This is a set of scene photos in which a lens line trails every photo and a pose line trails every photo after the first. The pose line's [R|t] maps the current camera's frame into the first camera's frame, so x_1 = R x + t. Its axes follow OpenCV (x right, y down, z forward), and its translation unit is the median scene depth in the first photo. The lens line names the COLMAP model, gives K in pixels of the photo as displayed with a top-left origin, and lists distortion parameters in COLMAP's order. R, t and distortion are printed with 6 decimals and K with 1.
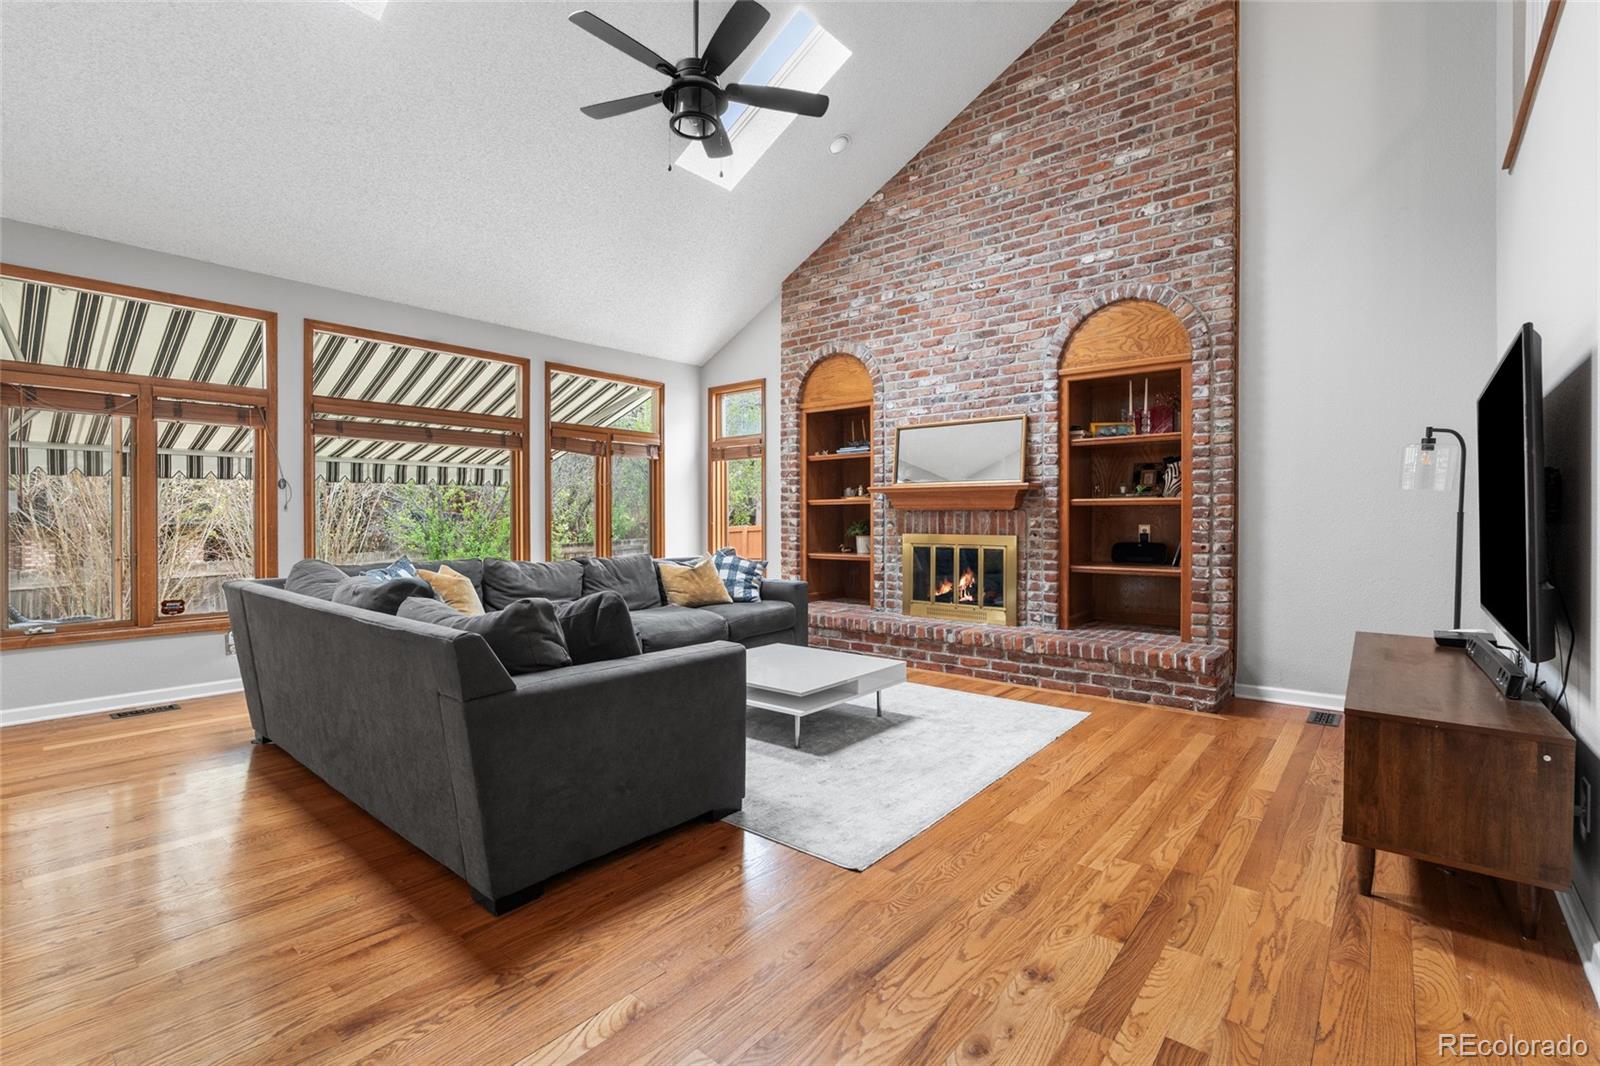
lens RADIAL K [[715.6, 0, 794.5], [0, 715.6, 526.9], [0, 0, 1]] dist [-0.001654, -0.000927]
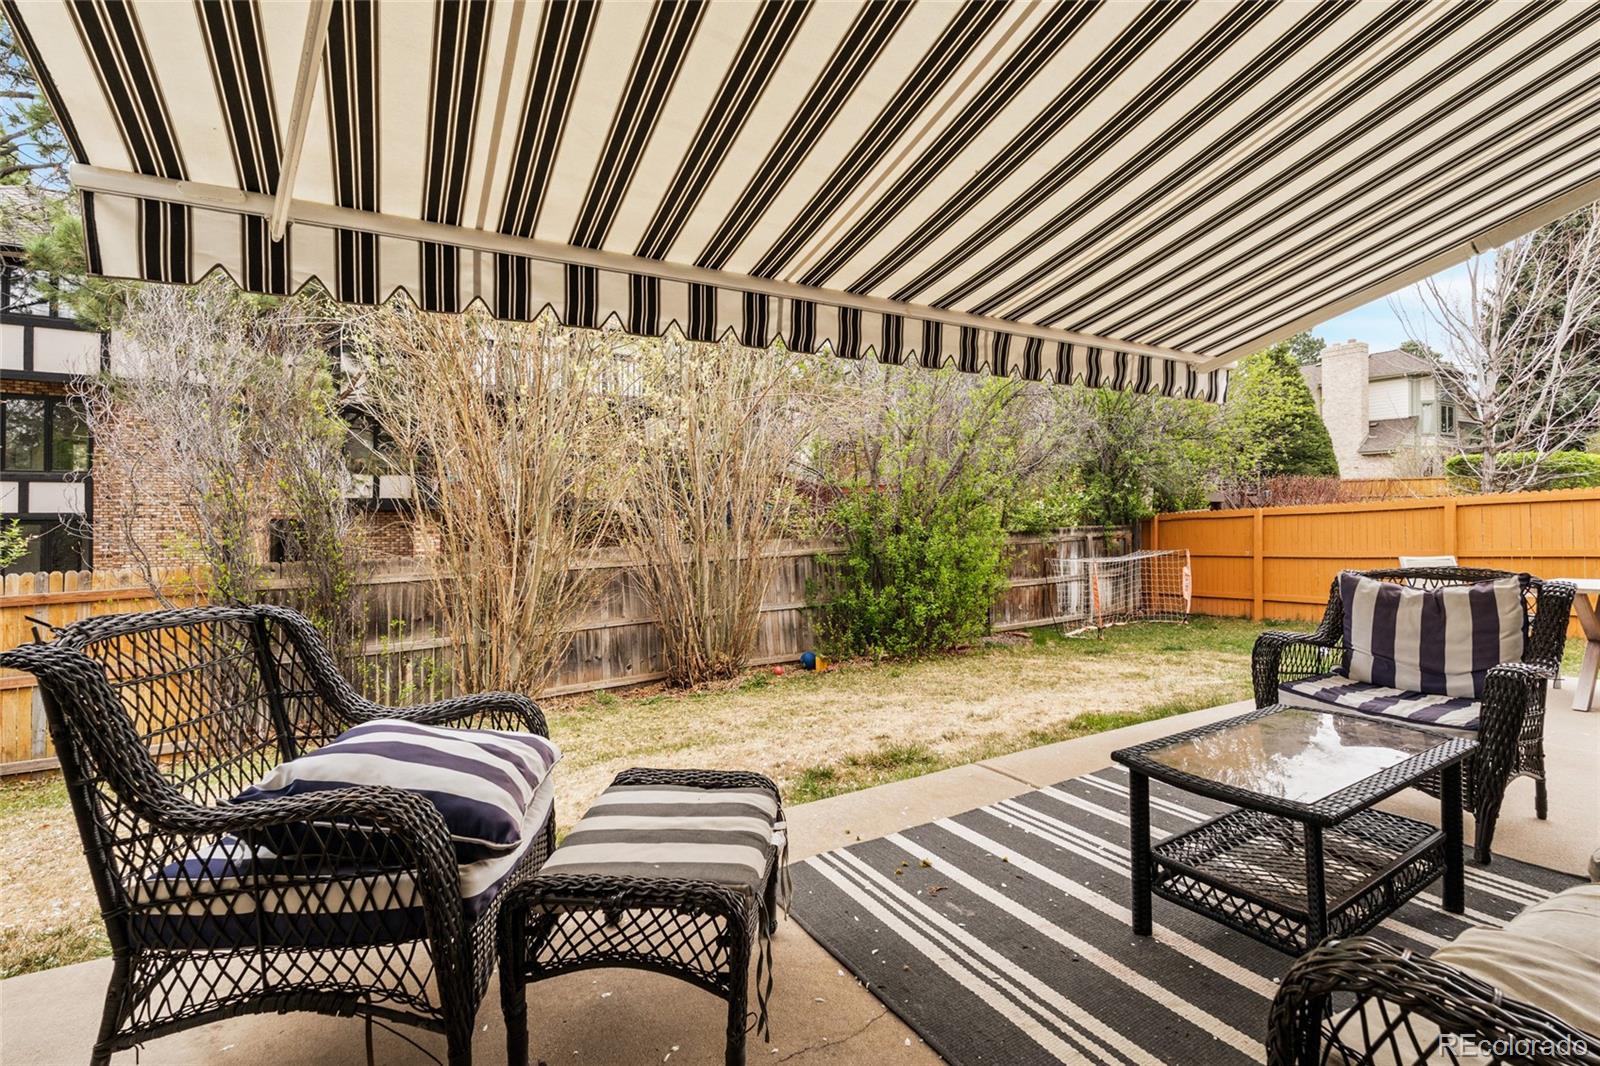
lens RADIAL K [[718.5, 0, 798.7], [0, 718.5, 525.8], [0, 0, 1]] dist [-0.002759, 0.000005]
pose [[0.942589, 0.007605, -0.333867, -0.479674], [-0.007035, 0.999971, 0.002916, 0.026723], [0.333880, -0.000400, 0.942616, 0.465661]]
